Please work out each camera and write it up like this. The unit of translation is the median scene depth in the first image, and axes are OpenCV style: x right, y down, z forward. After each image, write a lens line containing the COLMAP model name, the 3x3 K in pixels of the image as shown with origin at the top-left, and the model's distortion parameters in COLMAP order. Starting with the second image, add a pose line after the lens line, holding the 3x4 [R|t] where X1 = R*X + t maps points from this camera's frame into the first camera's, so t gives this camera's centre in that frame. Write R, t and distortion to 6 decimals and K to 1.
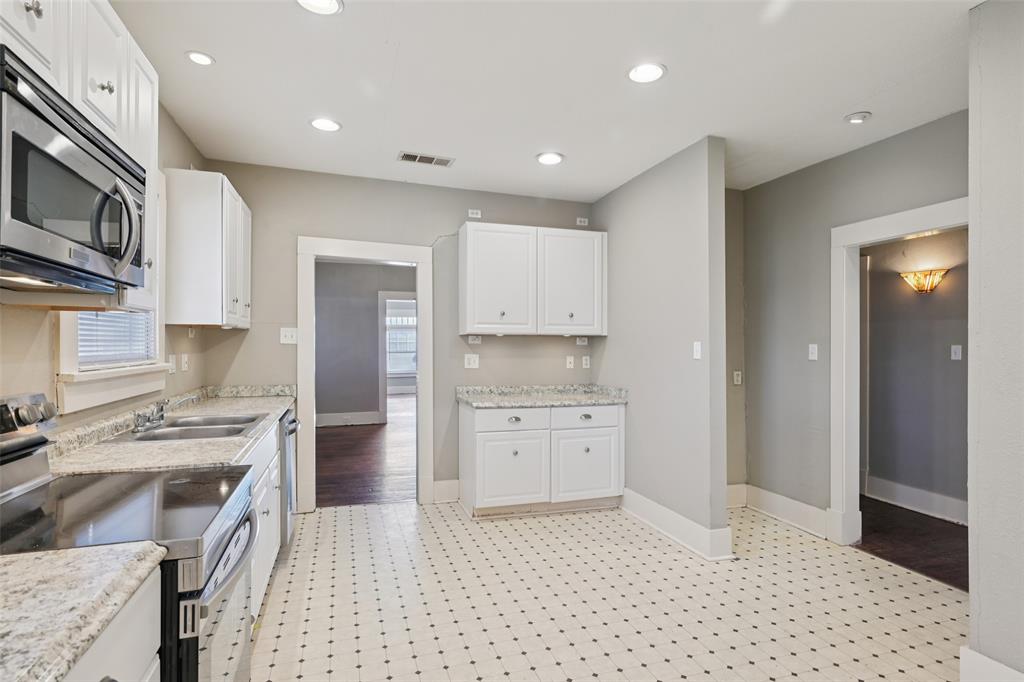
lens RADIAL K [[521.8, 0, 514.0], [0, 521.8, 346.7], [0, 0, 1]] dist [-0.001752, -0.000065]
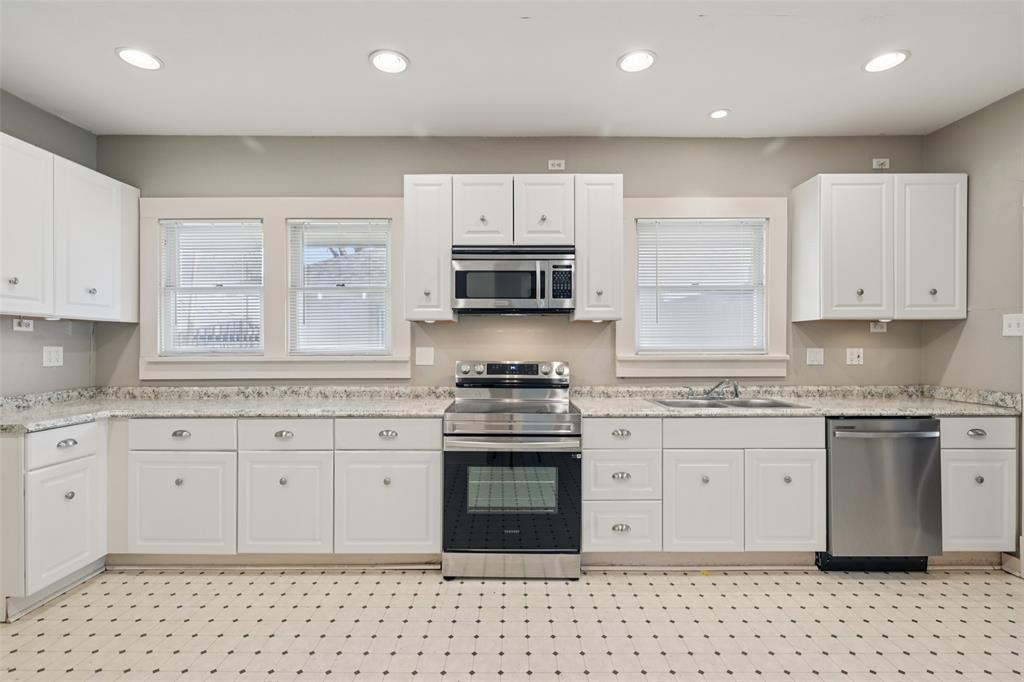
lens RADIAL K [[476.9, 0, 514.4], [0, 476.9, 344.2], [0, 0, 1]] dist [-0.000070, 0.000178]
pose [[-0.309187, -0.005025, -0.950988, 0.416043], [-0.000913, 0.999987, -0.004987, 0.010092], [0.951001, -0.000673, -0.309188, 0.559871]]
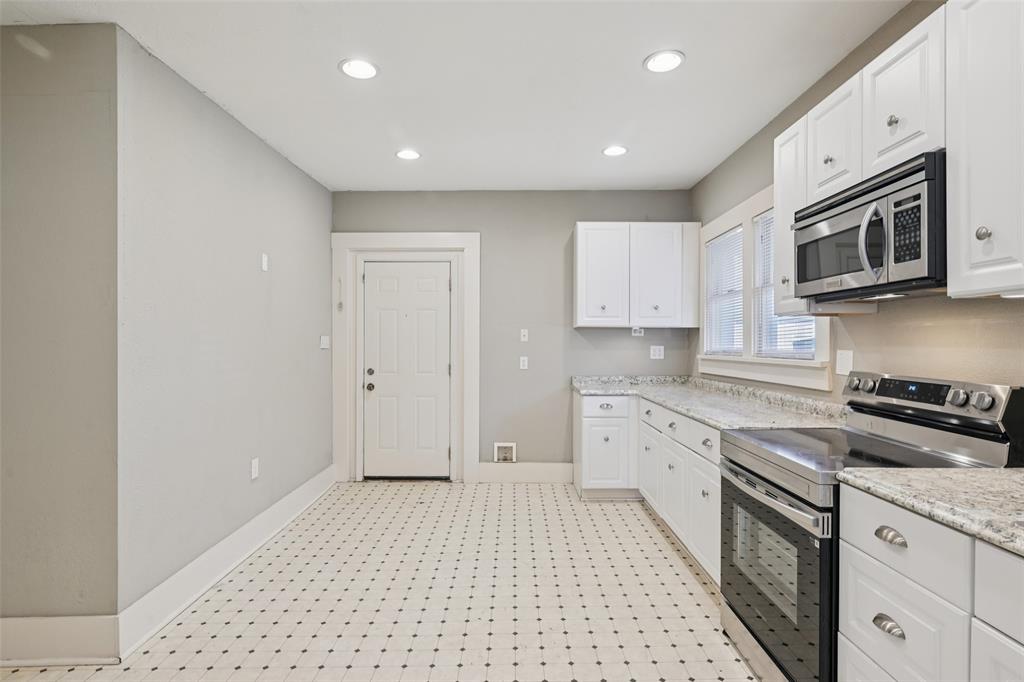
lens RADIAL K [[524.9, 0, 512.0], [0, 524.9, 341.0], [0, 0, 1]] dist [-0.001091, 0.000053]
pose [[-0.949181, -0.004163, 0.314702, -0.127141], [-0.004929, 0.999987, -0.001639, 0.003135], [-0.314691, -0.003107, -0.949189, 0.902860]]
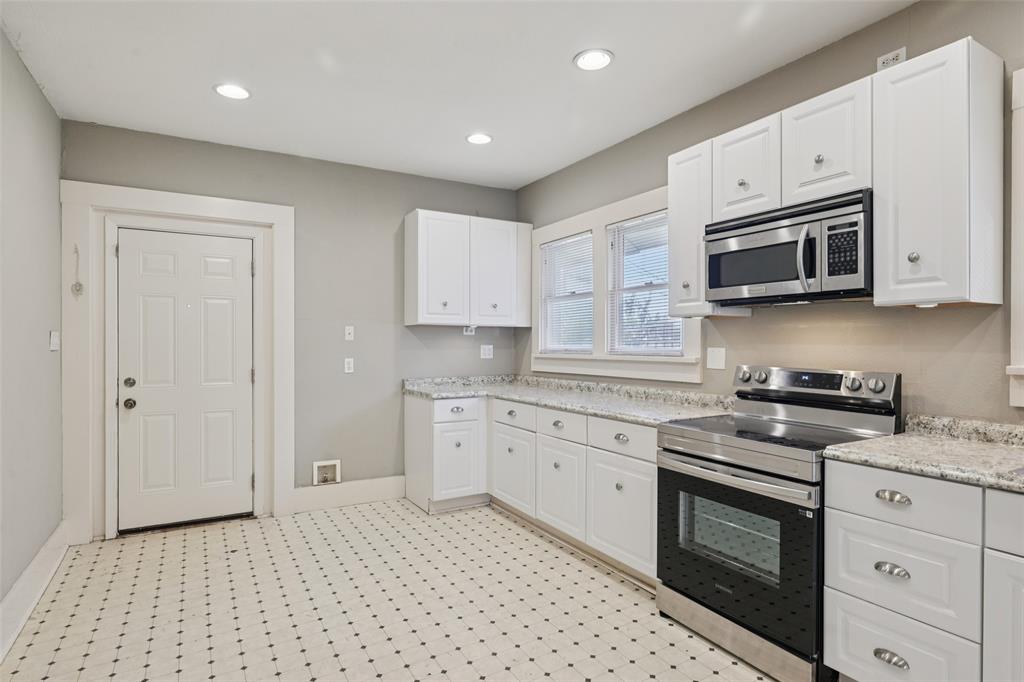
lens RADIAL K [[541.7, 0, 512.0], [0, 541.7, 341.0], [0, 0, 1]] dist [-0.001768, -0.000271]
pose [[-0.977316, -0.005487, -0.211714, 0.139104], [-0.004713, 0.999980, -0.004160, 0.006287], [0.211732, -0.003067, -0.977323, 0.860479]]
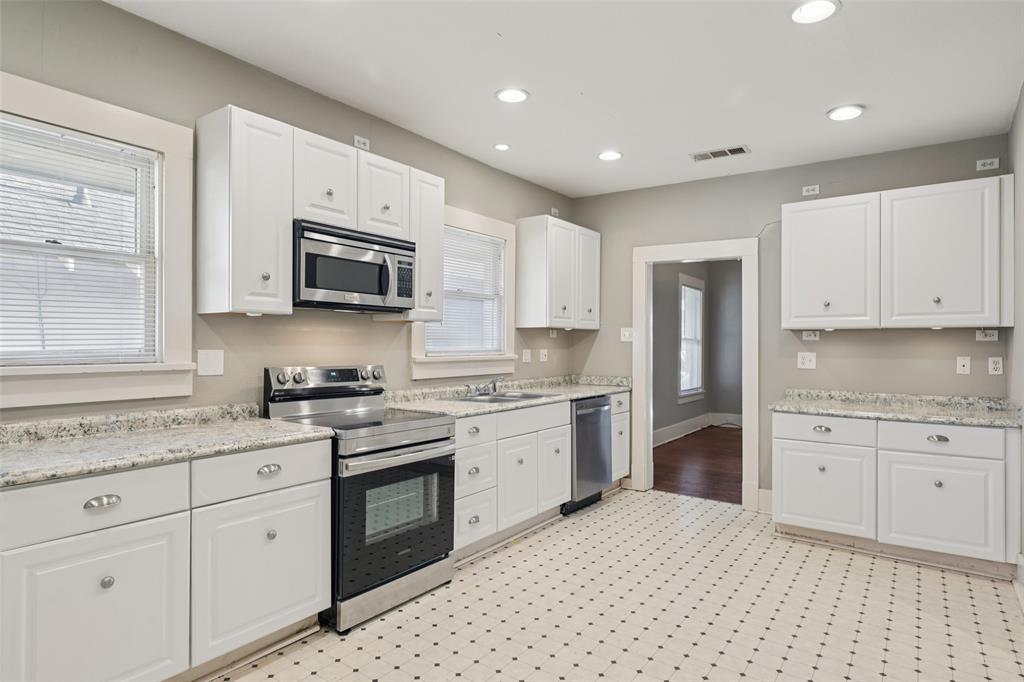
lens RADIAL K [[568.6, 0, 515.6], [0, 568.6, 342.9], [0, 0, 1]] dist [-0.000339, -0.000547]
pose [[0.592560, -0.004474, -0.805514, 0.449542], [-0.002093, 0.999973, -0.007094, 0.007239], [0.805524, 0.005889, 0.592534, 0.052845]]
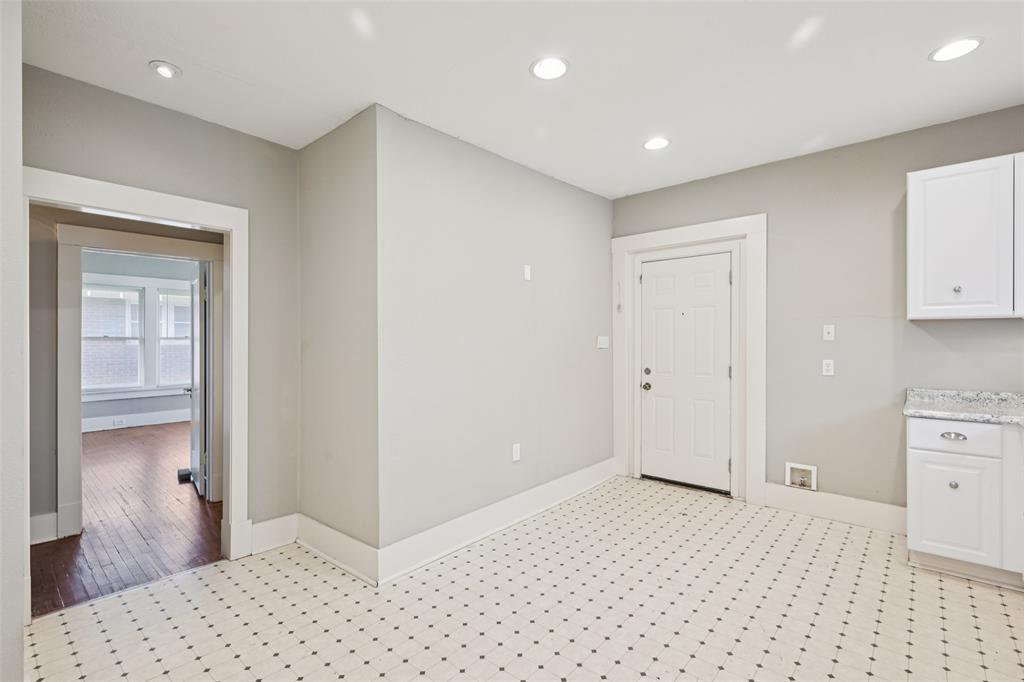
lens RADIAL K [[470.5, 0, 512.0], [0, 470.5, 341.0], [0, 0, 1]] dist [-0.001348, -0.000127]
pose [[-0.506778, -0.000859, 0.862076, -0.219490], [0.001256, 0.999998, 0.001735, 0.001113], [-0.862075, 0.001962, -0.506776, 0.678204]]
